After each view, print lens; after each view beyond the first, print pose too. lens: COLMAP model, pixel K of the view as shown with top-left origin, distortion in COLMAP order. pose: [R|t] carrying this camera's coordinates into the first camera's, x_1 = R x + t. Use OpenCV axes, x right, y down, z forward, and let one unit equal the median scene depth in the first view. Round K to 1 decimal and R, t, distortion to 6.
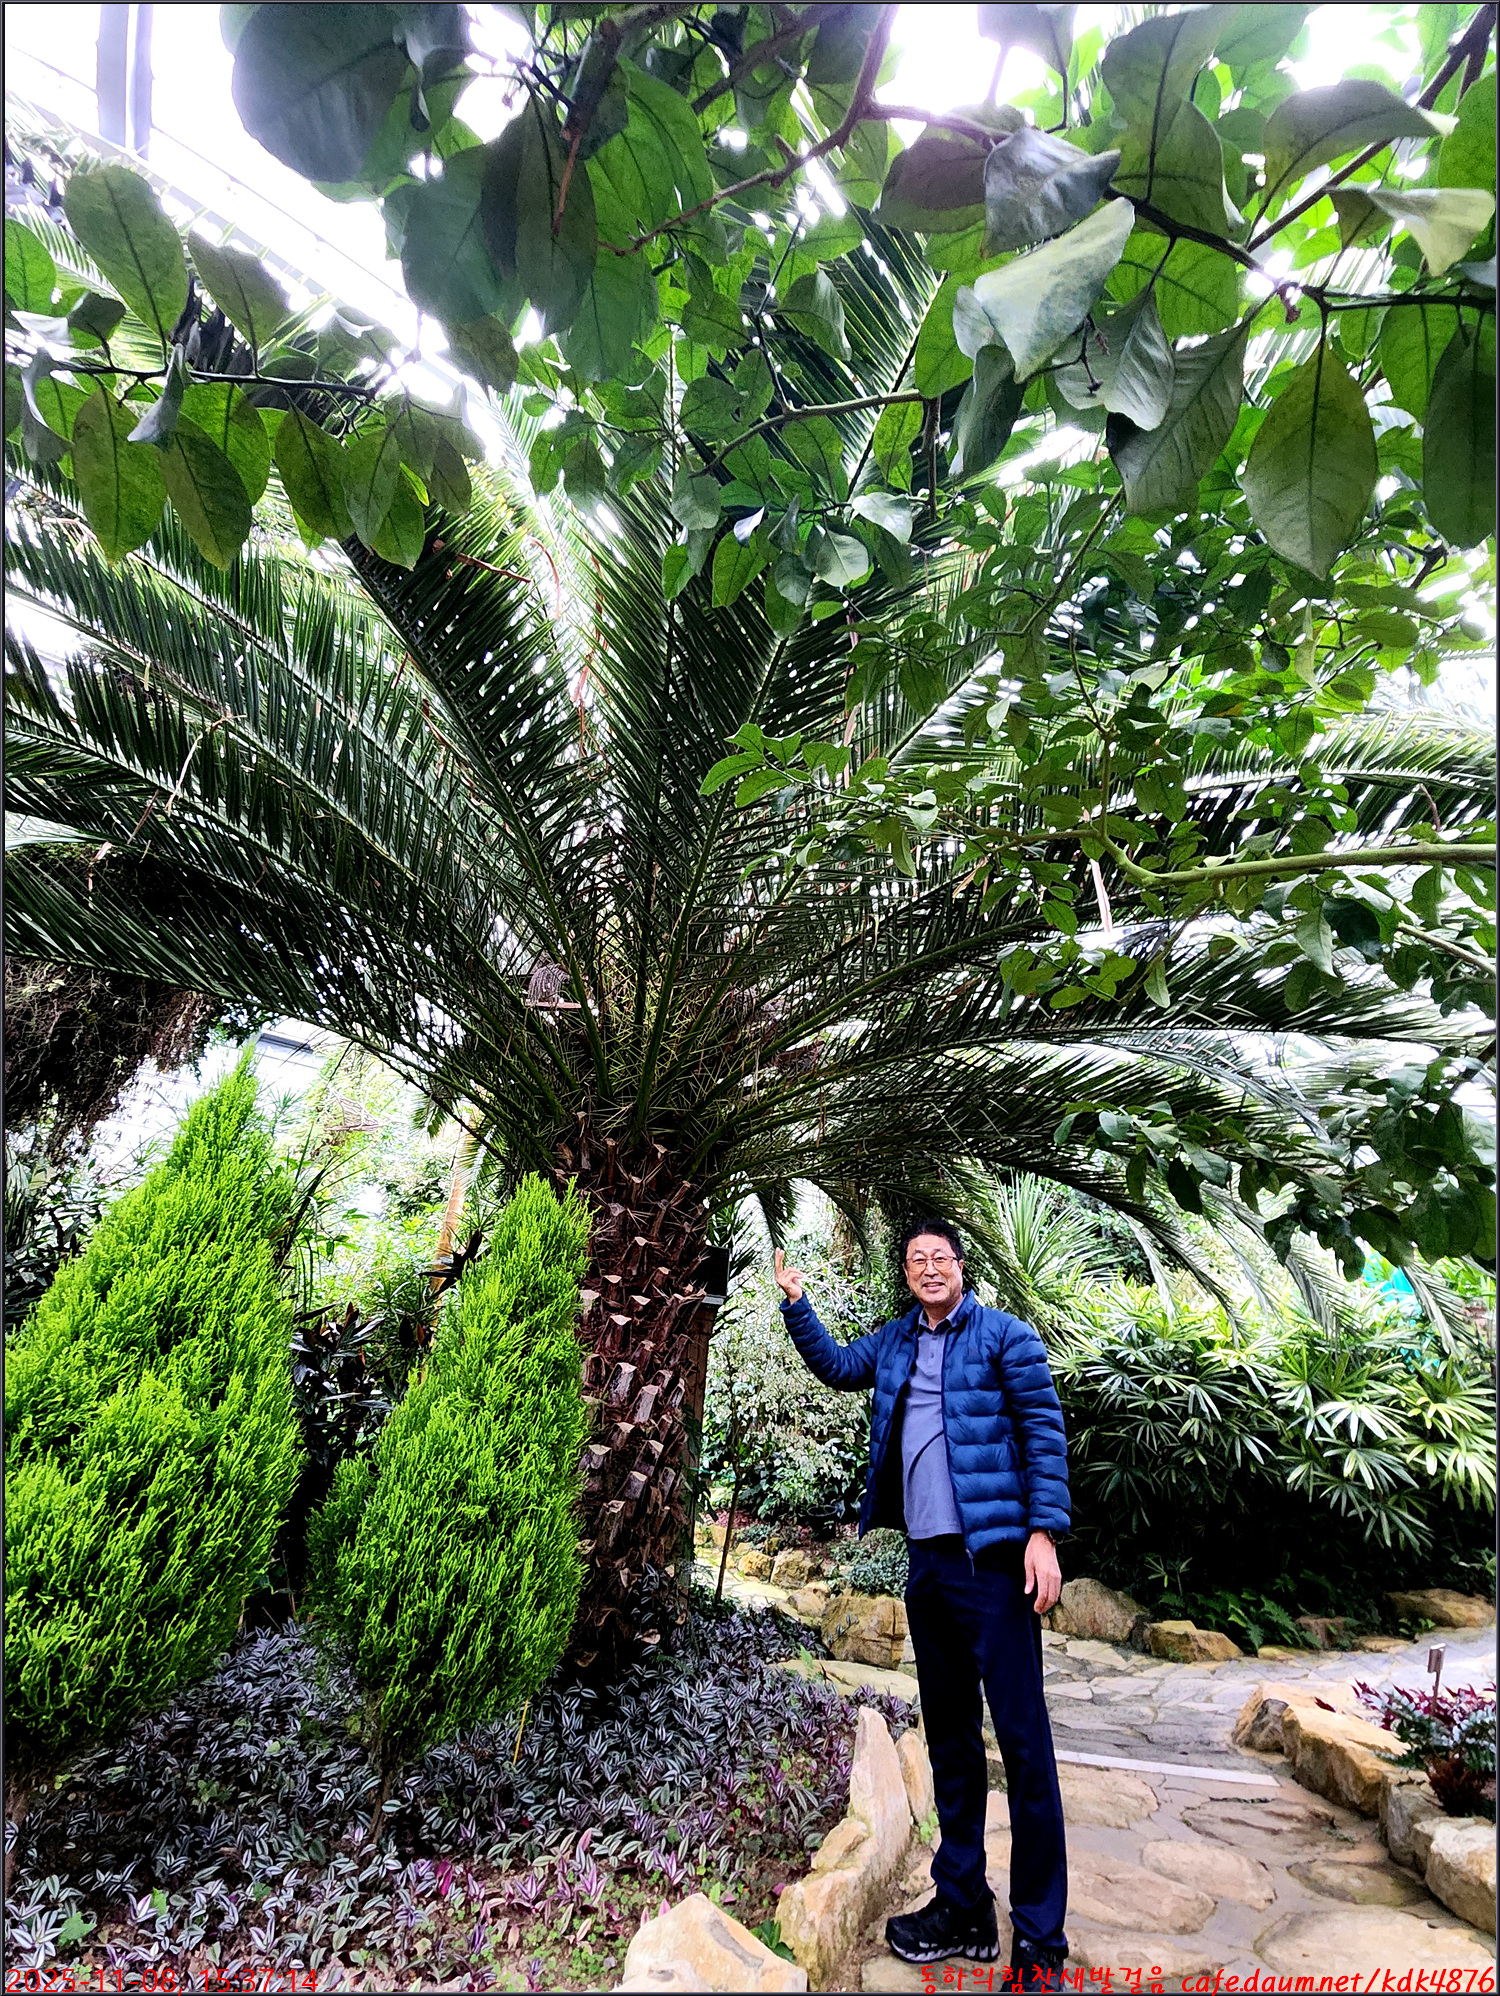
lens RADIAL K [[806.1, 0, 748.4], [0, 806.1, 989.4], [0, 0, 1]] dist [0.009764, -0.005872]
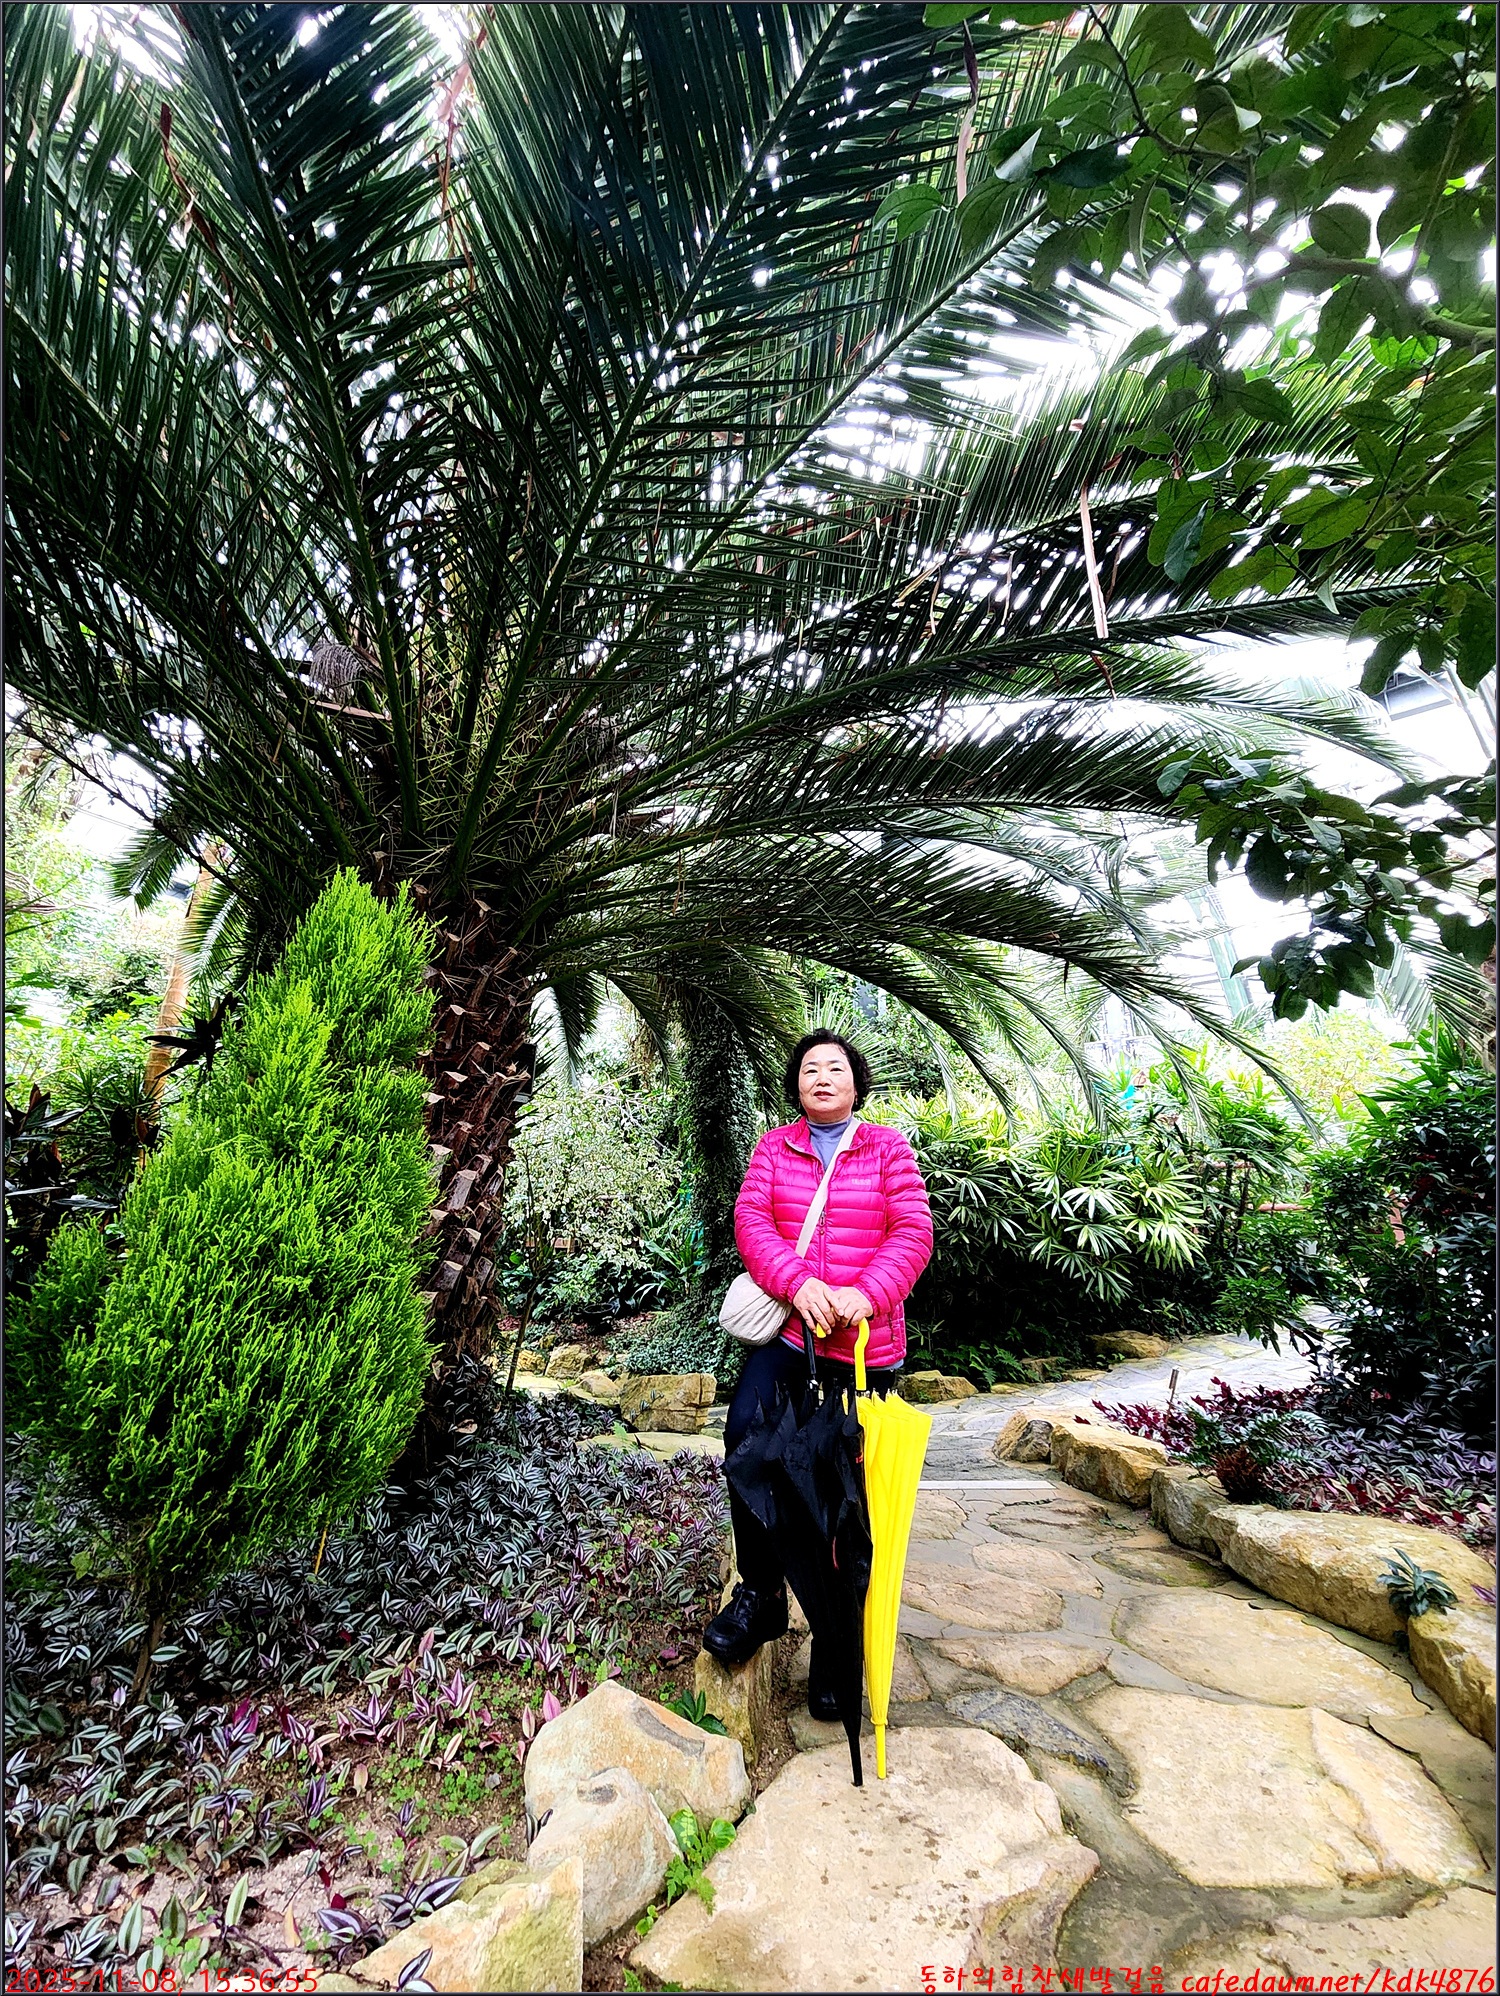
lens RADIAL K [[806.1, 0, 745.4], [0, 806.1, 989.8], [0, 0, 1]] dist [0.009764, -0.005872]
pose [[0.956995, 0.051872, 0.285431, -0.095947], [-0.104353, 0.979580, 0.171854, 0.127092], [-0.270688, -0.194249, 0.942866, 0.151099]]
